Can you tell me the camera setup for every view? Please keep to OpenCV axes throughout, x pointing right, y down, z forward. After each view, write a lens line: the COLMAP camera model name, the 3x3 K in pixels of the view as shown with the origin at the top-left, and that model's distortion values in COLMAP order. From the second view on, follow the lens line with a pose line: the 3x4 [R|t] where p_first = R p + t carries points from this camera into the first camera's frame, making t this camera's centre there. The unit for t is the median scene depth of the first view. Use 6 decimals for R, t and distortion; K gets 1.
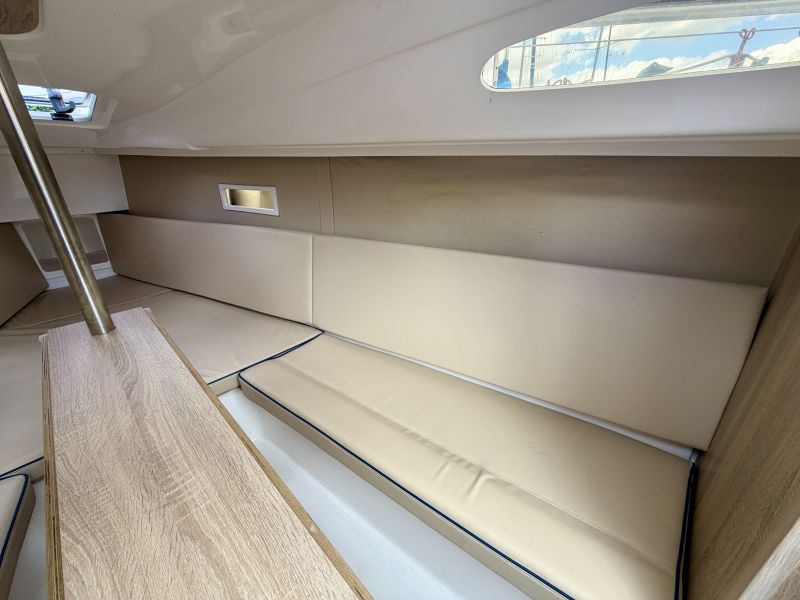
lens RADIAL K [[320.9, 0, 400.5], [0, 320.9, 299.5], [0, 0, 1]] dist [0.000620, -0.000225]
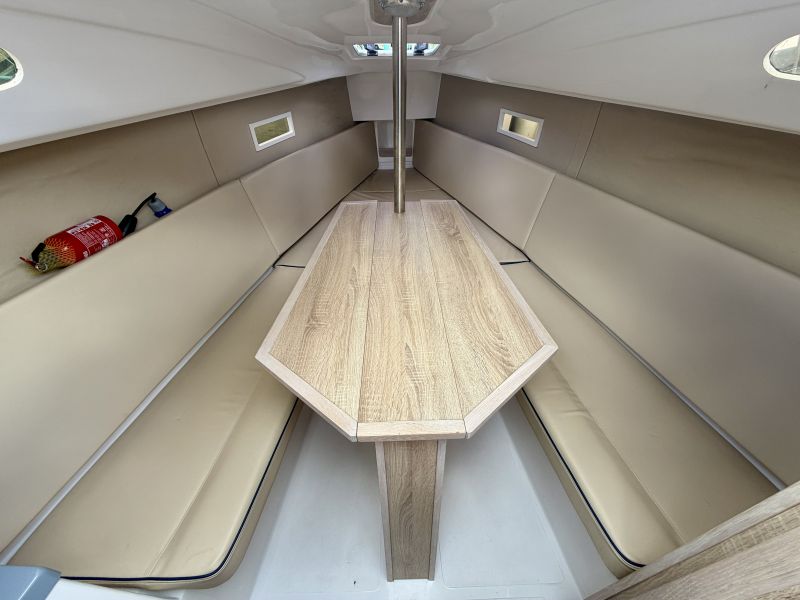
lens RADIAL K [[320.9, 0, 400.5], [0, 320.9, 299.5], [0, 0, 1]] dist [0.000620, -0.000225]
pose [[0.706981, 0.434783, -0.557801, 0.201131], [-0.281842, 0.896579, 0.341629, -0.054508], [0.648647, -0.084314, 0.756404, -0.279657]]
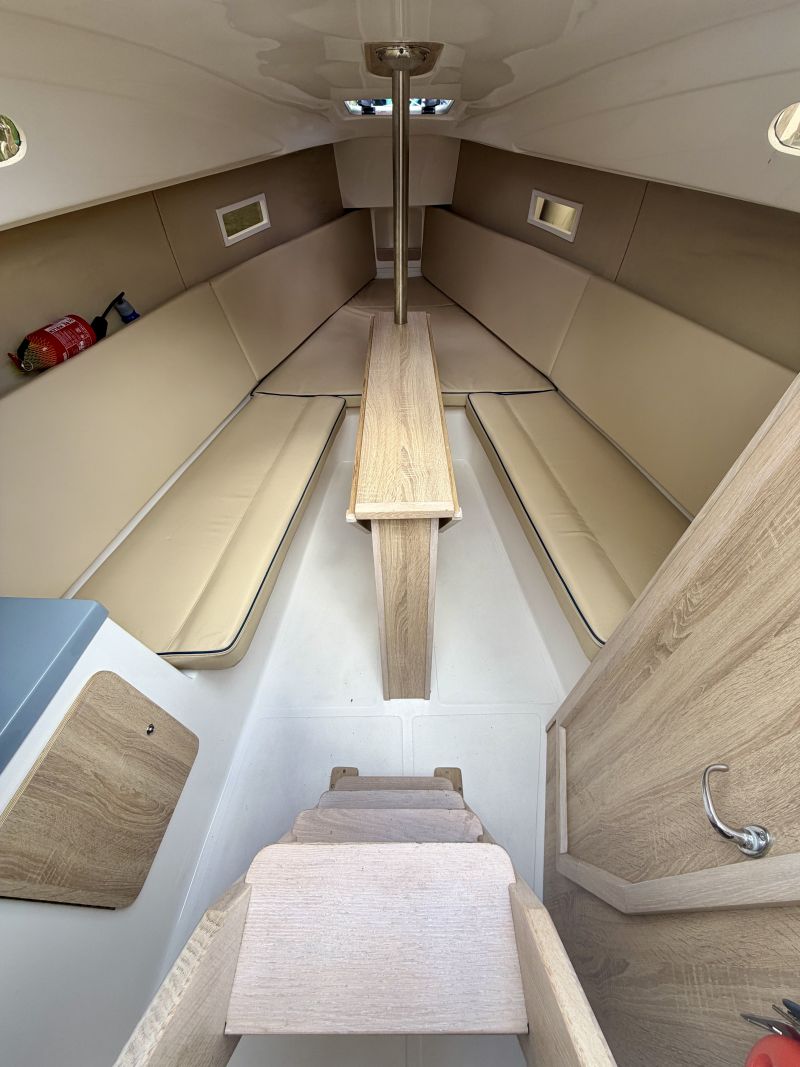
lens RADIAL K [[424.2, 0, 400.8], [0, 424.2, 531.0], [0, 0, 1]] dist [0.000130, -0.000079]
pose [[0.696887, 0.514137, -0.500011, 0.432570], [-0.286418, 0.838697, 0.463197, 0.000452], [0.657505, -0.179584, 0.731735, -0.476126]]
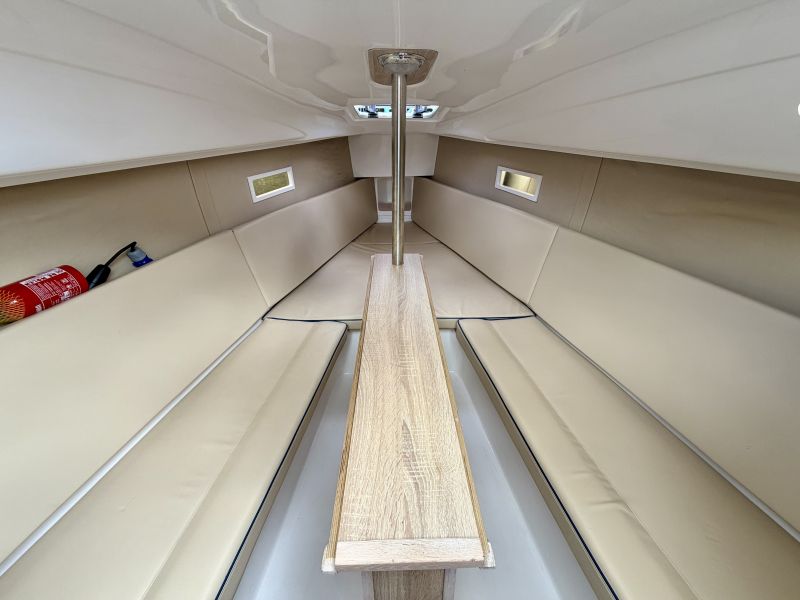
lens RADIAL K [[320.9, 0, 400.5], [0, 320.9, 299.5], [0, 0, 1]] dist [0.000620, -0.000225]
pose [[0.707114, 0.351020, -0.613820, 0.127606], [-0.291282, 0.935607, 0.199484, -0.048299], [0.644317, 0.037737, 0.763827, -0.193325]]
